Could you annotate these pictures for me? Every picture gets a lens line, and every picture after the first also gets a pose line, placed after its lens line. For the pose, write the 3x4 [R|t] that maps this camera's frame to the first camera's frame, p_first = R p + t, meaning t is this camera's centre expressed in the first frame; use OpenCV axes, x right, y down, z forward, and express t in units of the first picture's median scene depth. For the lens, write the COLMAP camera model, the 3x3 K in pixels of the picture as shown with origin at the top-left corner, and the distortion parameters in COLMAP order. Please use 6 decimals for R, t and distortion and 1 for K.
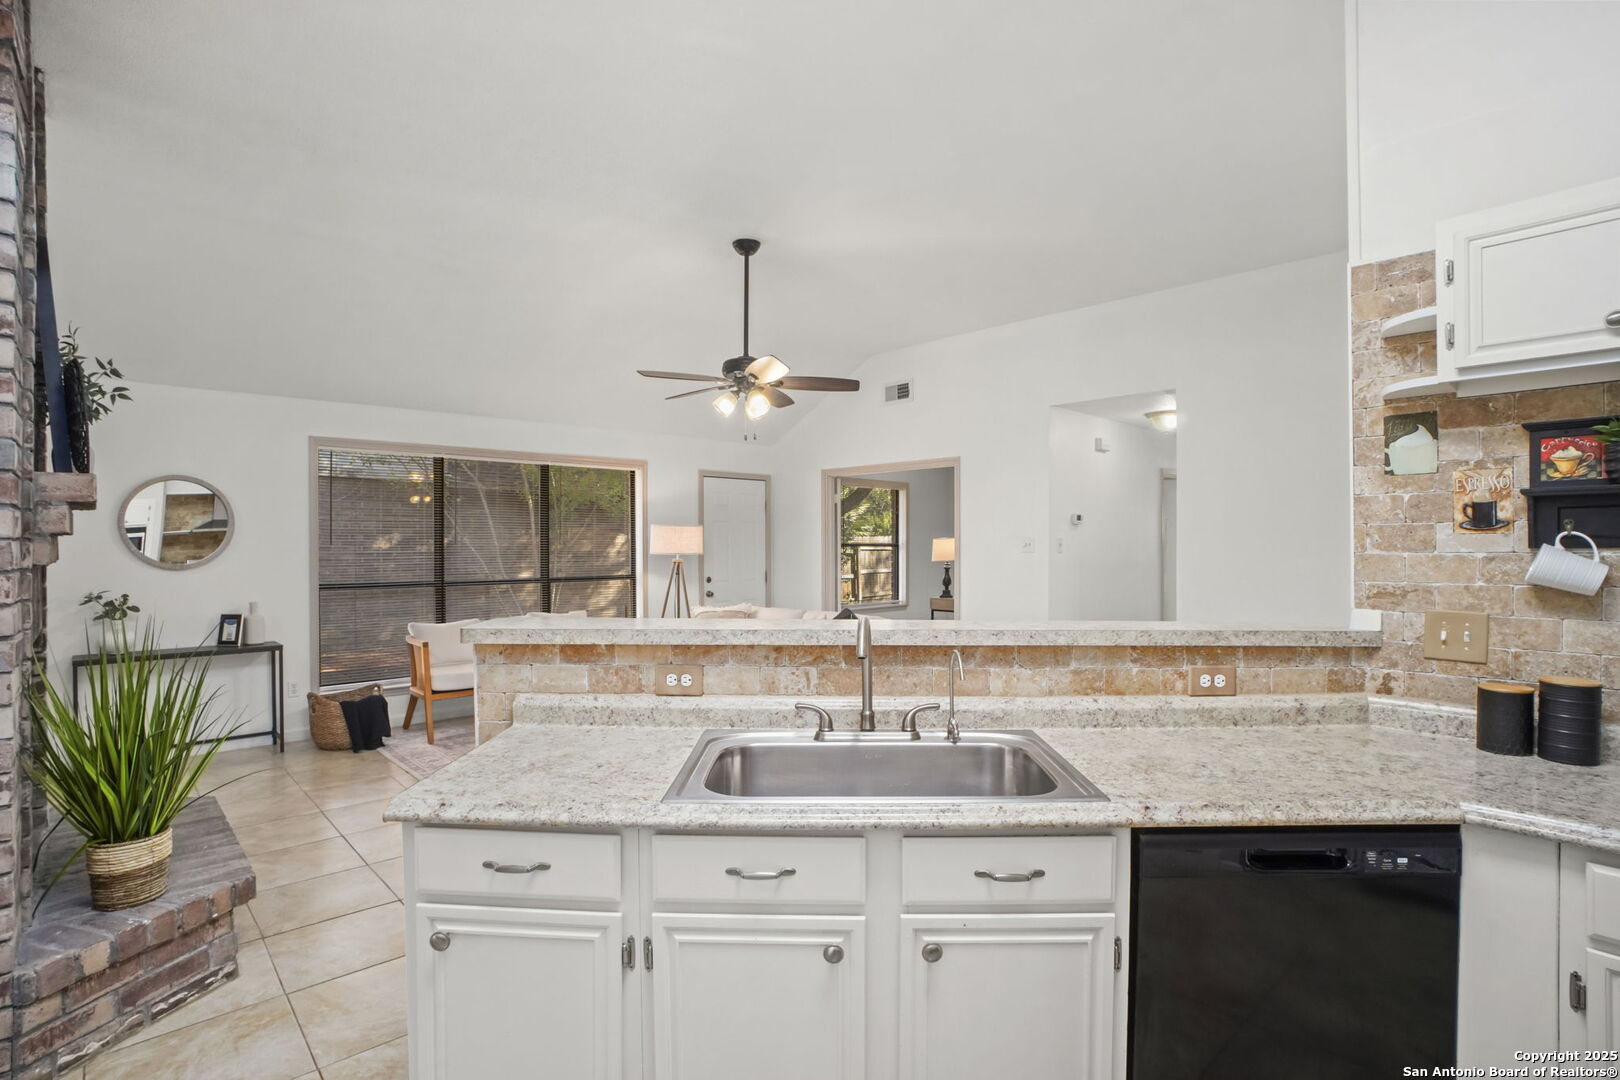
lens RADIAL K [[789.7, 0, 802.4], [0, 789.7, 541.1], [0, 0, 1]] dist [-0.068433, 0.020830]
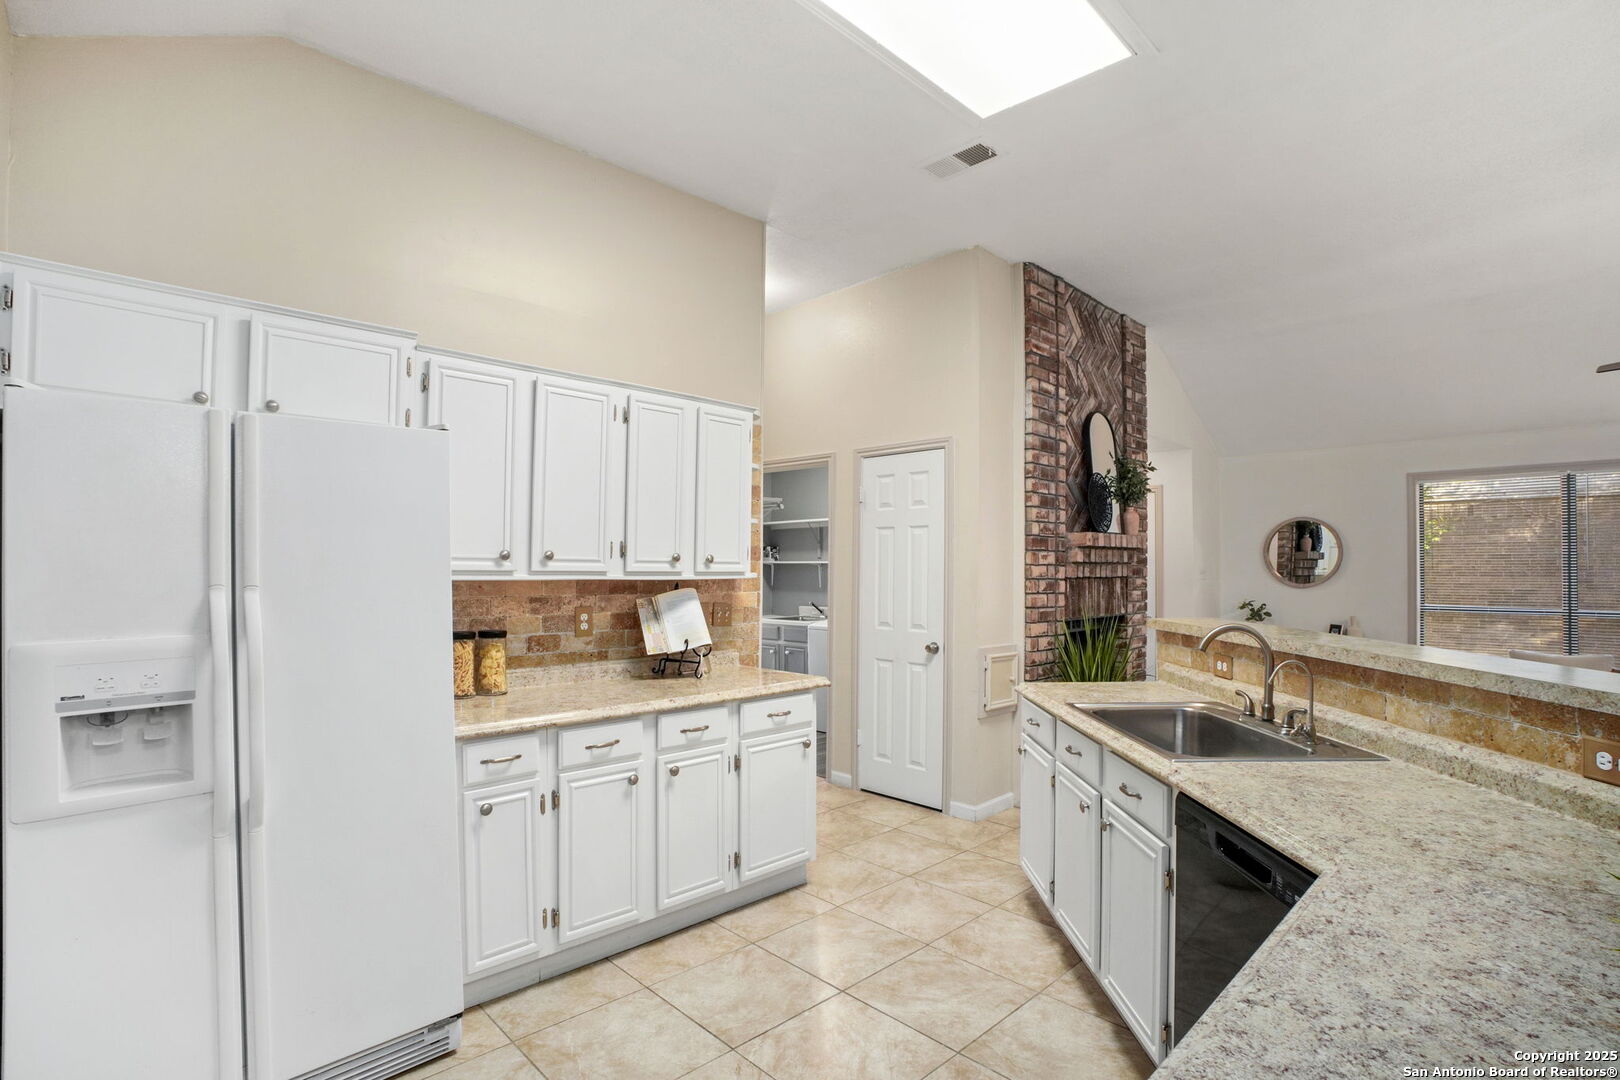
lens RADIAL K [[789.7, 0, 817.3], [0, 789.7, 553.3], [0, 0, 1]] dist [-0.068433, 0.020830]
pose [[0.033609, -0.016674, -0.999296, 0.481611], [-0.000707, 0.999860, -0.016707, 0.000371], [0.999435, 0.001268, 0.033592, 0.101525]]
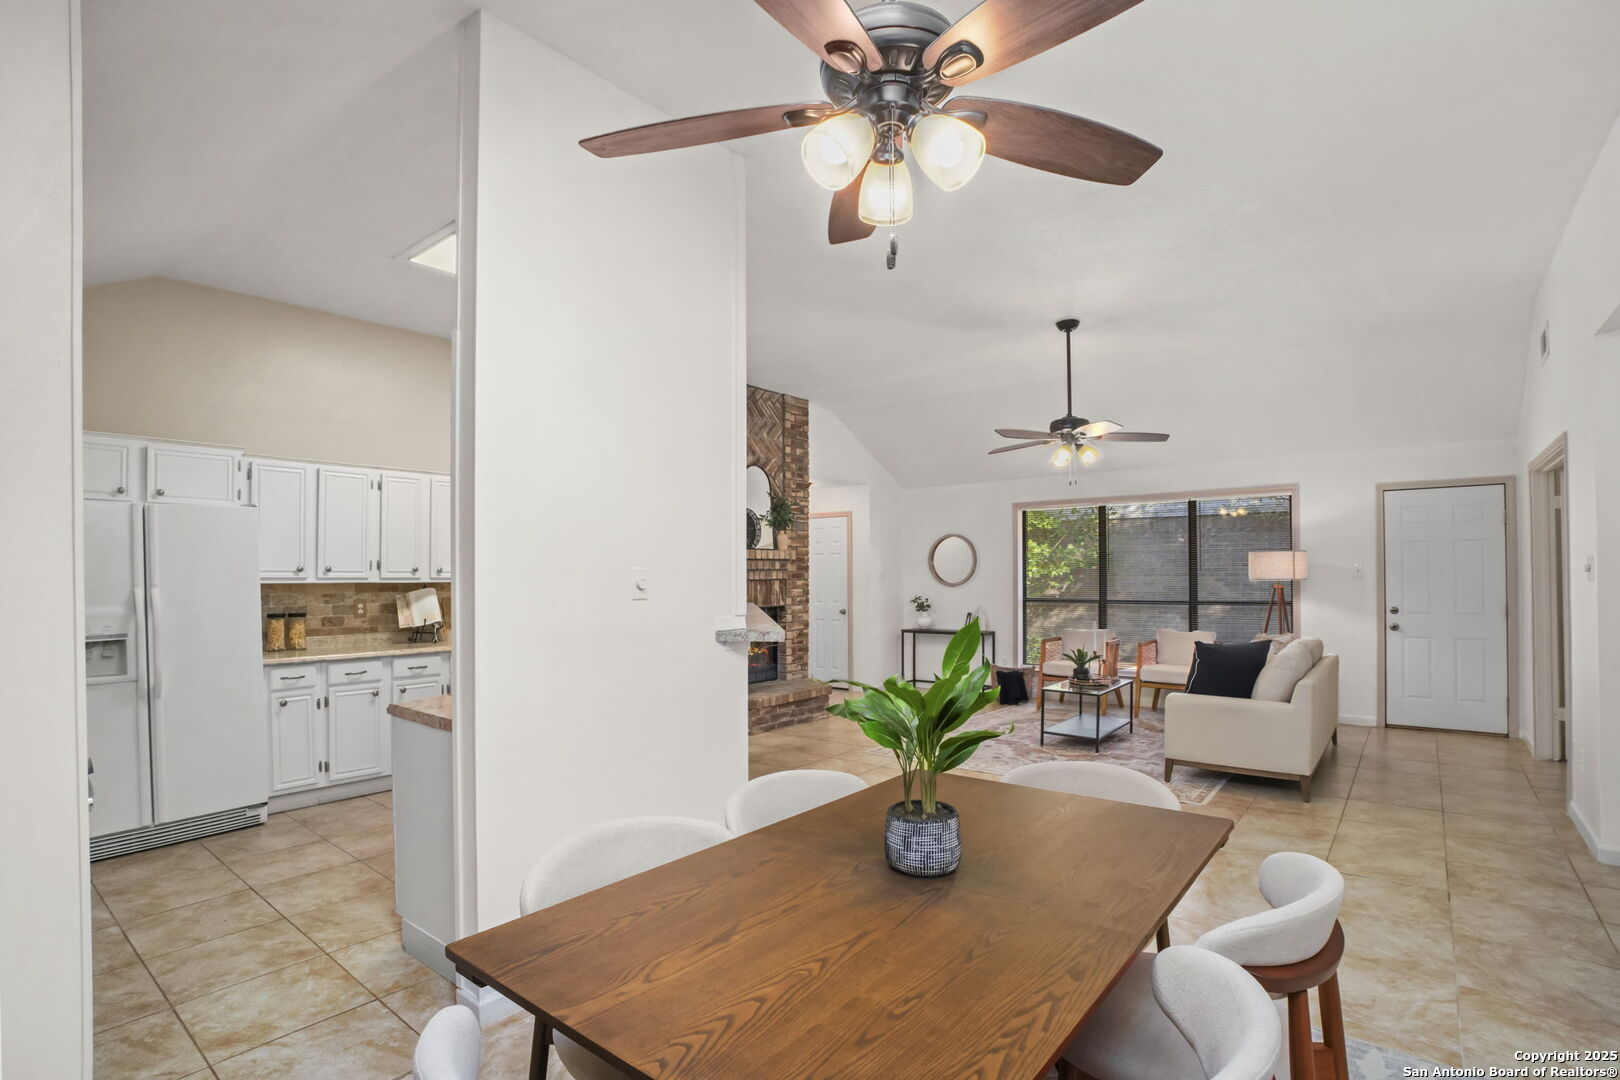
lens RADIAL K [[789.7, 0, 809.2], [0, 789.7, 570.5], [0, 0, 1]] dist [-0.068433, 0.020830]
pose [[0.138047, -0.005586, -0.990410, 0.947368], [0.009496, 0.999946, -0.004316, 0.004559], [0.990380, -0.008809, 0.138093, 0.387194]]
